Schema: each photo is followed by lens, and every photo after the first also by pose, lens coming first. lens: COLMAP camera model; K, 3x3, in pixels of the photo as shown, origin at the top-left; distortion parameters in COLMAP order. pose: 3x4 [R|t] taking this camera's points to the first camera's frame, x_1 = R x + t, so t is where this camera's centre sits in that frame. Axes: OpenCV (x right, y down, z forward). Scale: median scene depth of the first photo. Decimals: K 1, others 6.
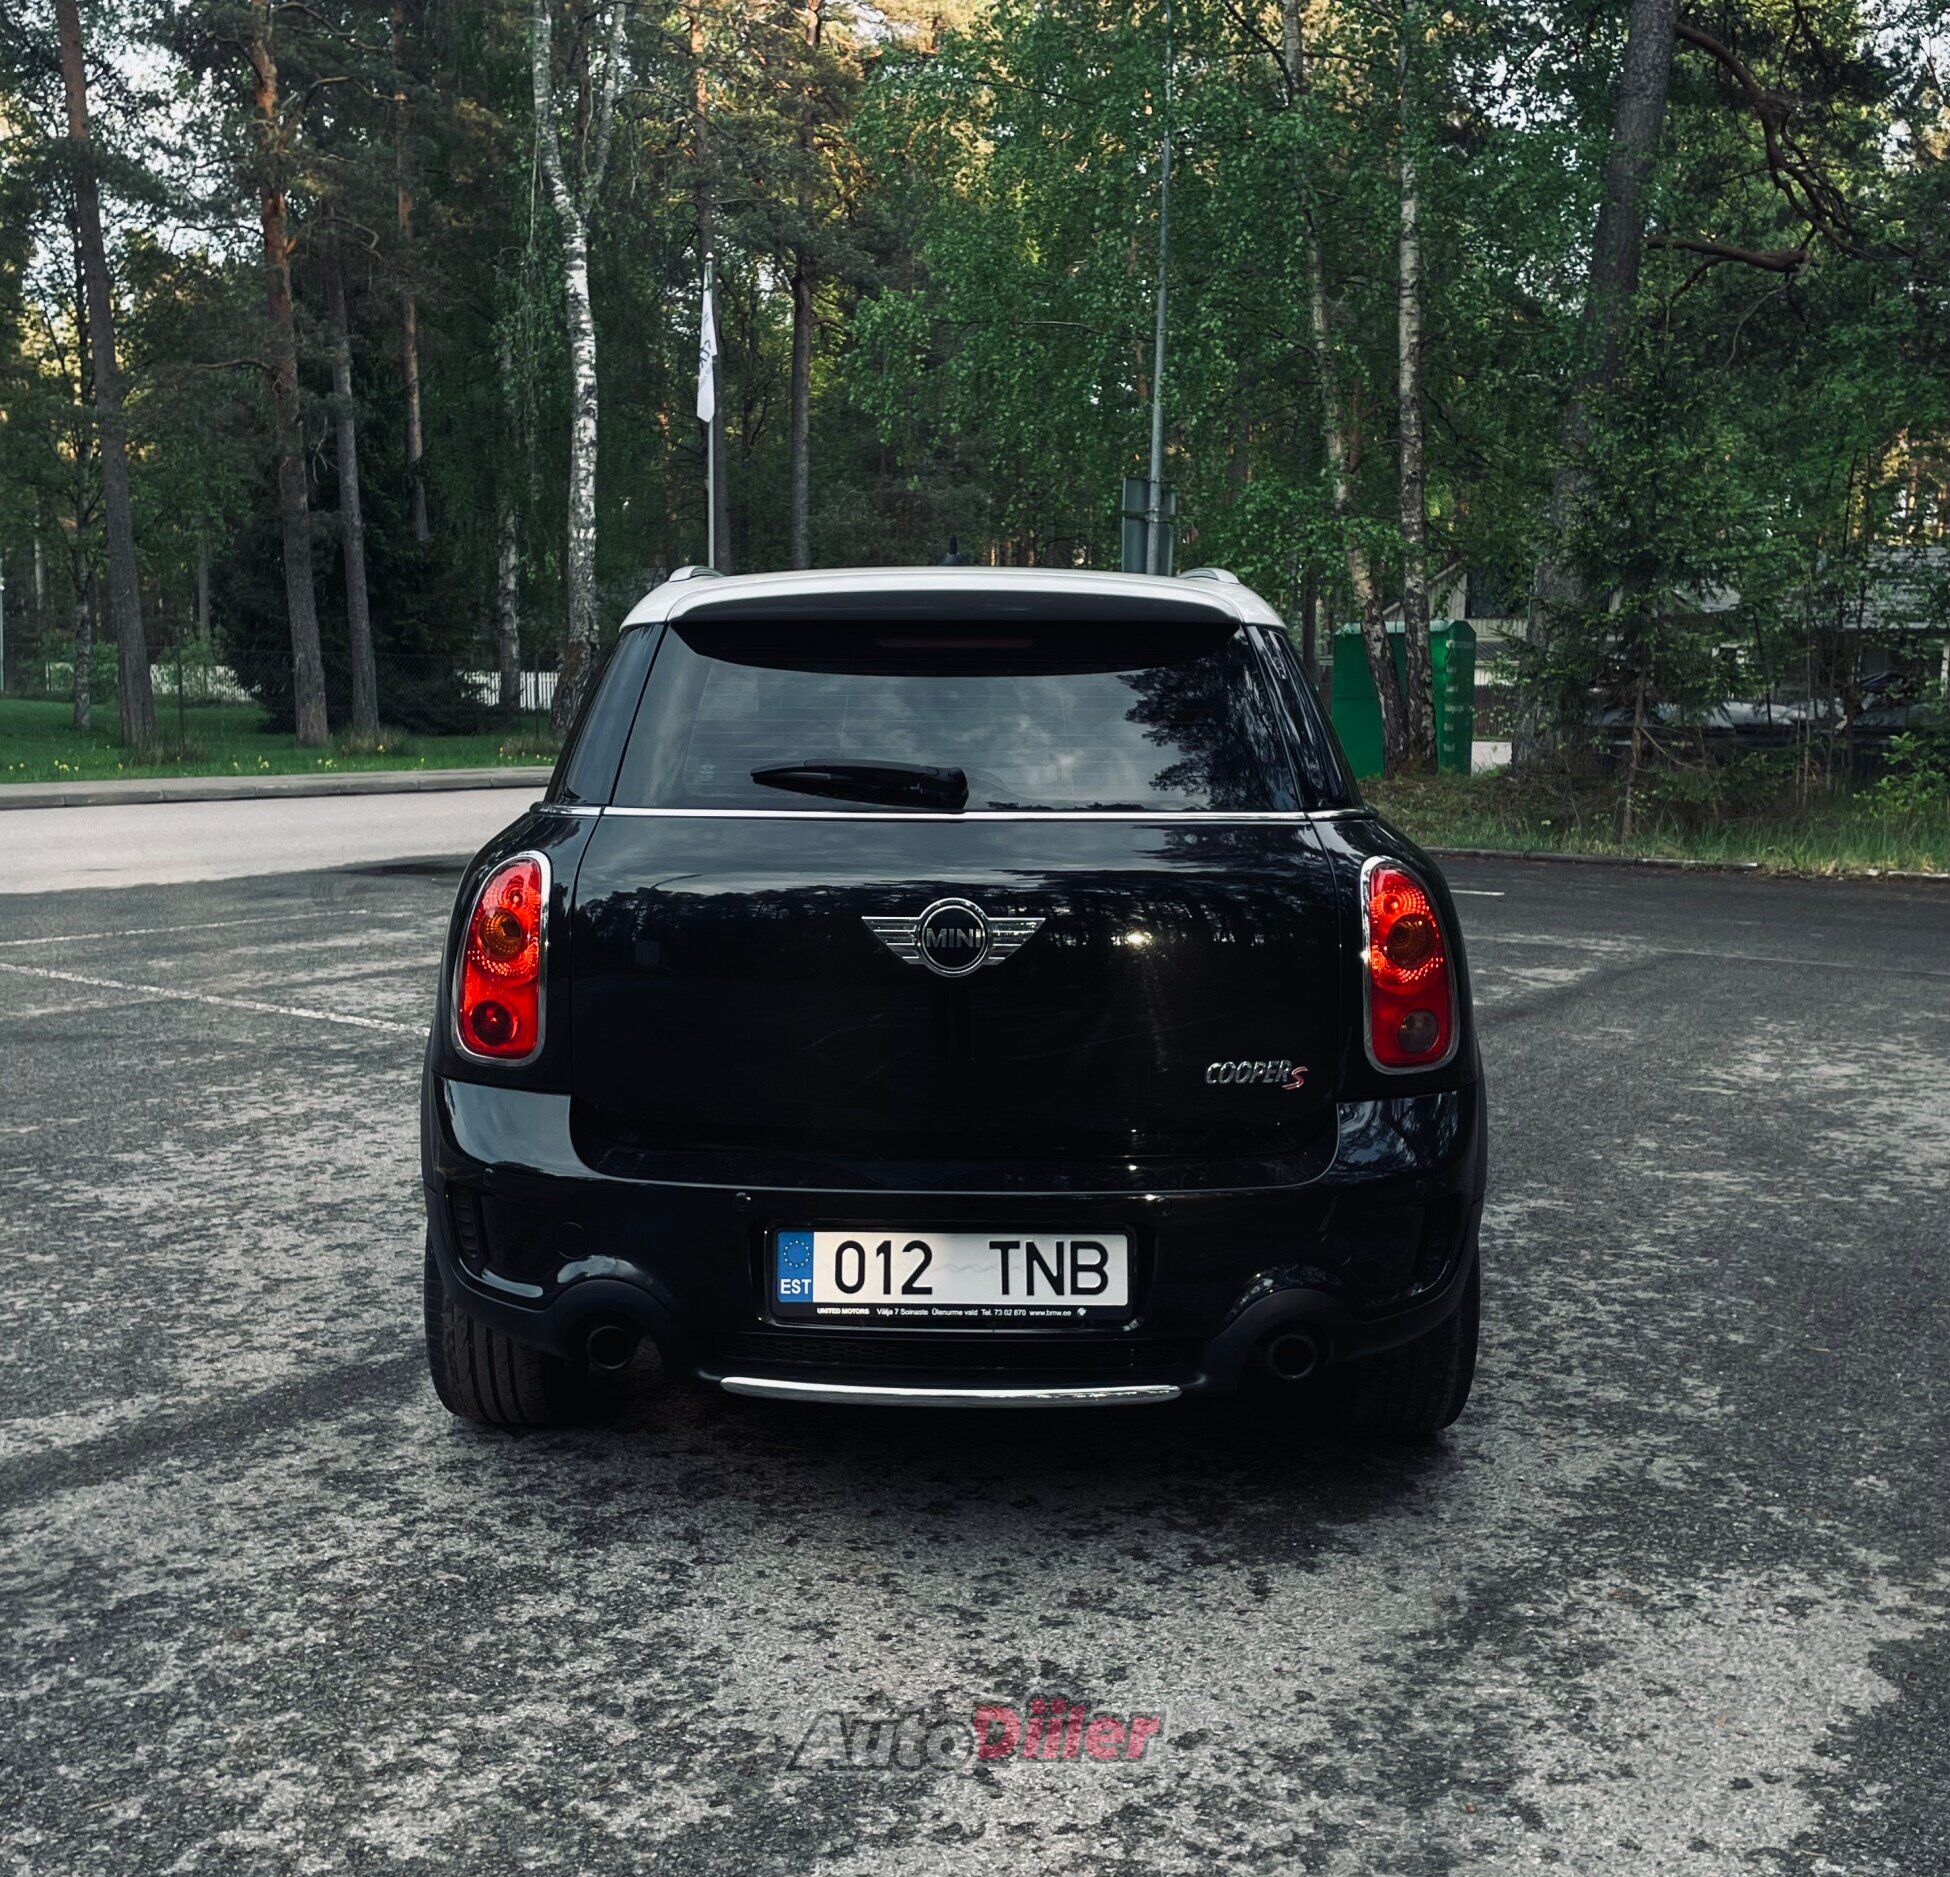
lens RADIAL K [[1892.9, 0, 974.5], [0, 1892.9, 939.0], [0, 0, 1]] dist [-0.004035, 0.000000]
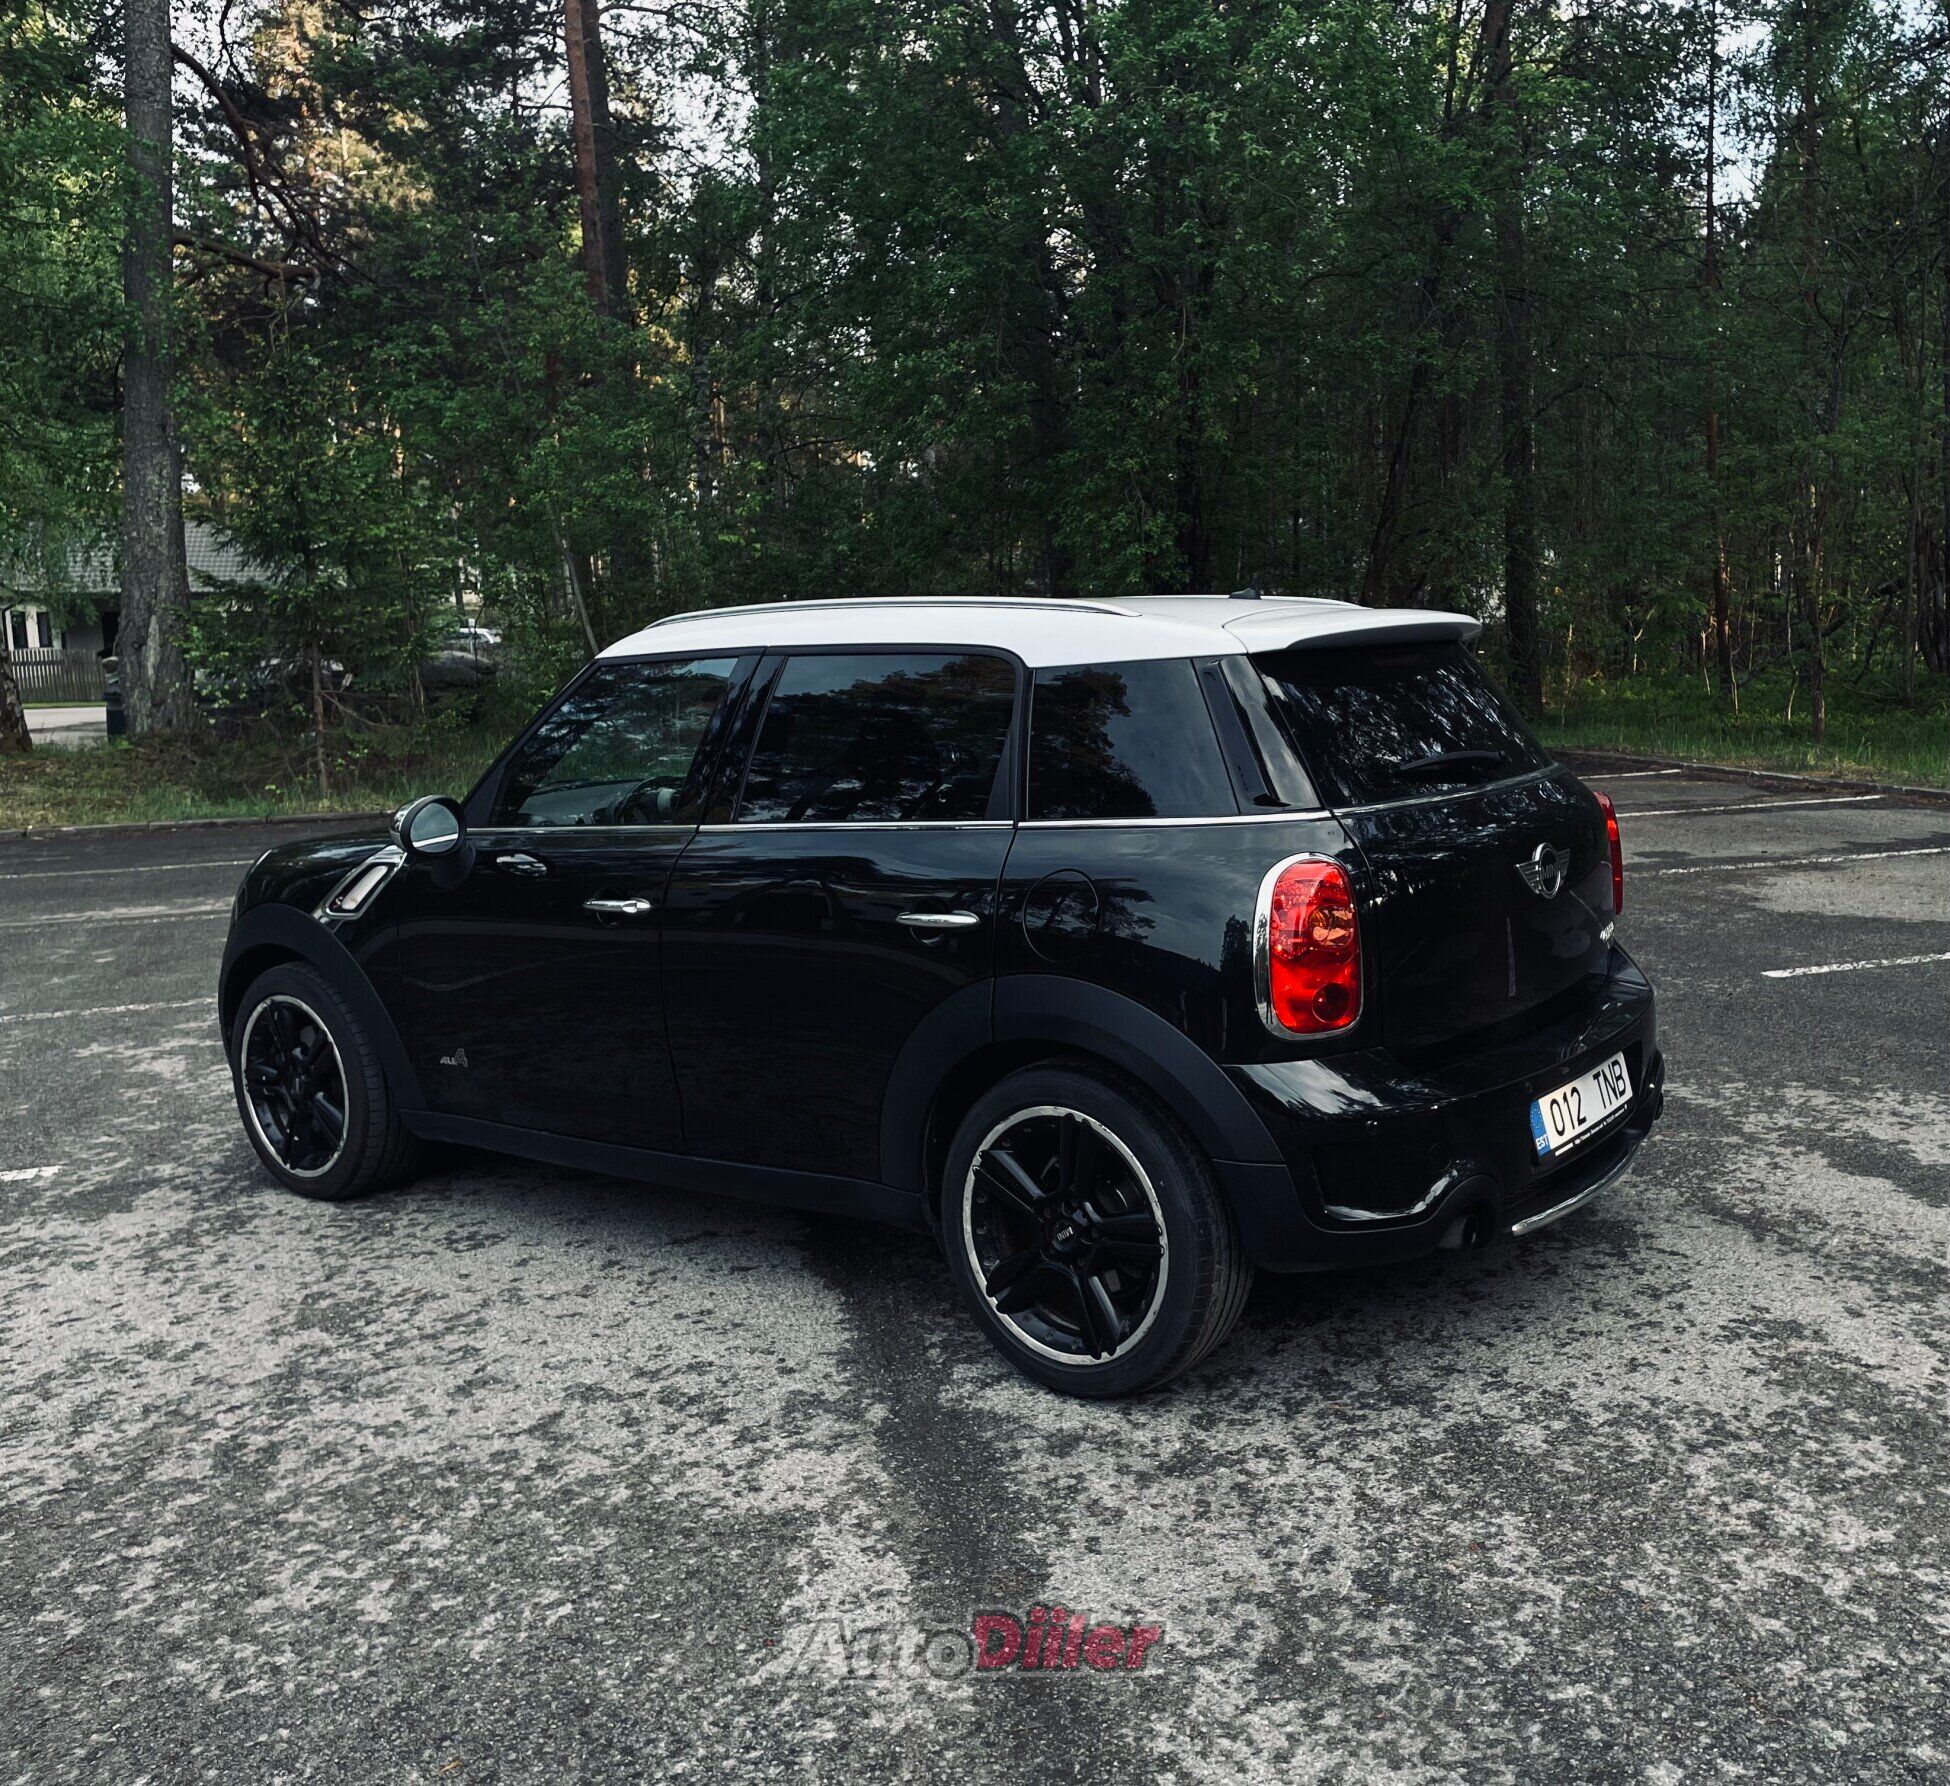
lens RADIAL K [[1653.4, 0, 1105.7], [0, 1653.4, 819.2], [0, 0, 1]] dist [0.017938, -0.006540]
pose [[0.632942, -0.124661, 0.764097, -1.182003], [0.144839, 0.988592, 0.041309, -0.142632], [-0.760530, 0.084525, 0.643778, 0.448391]]
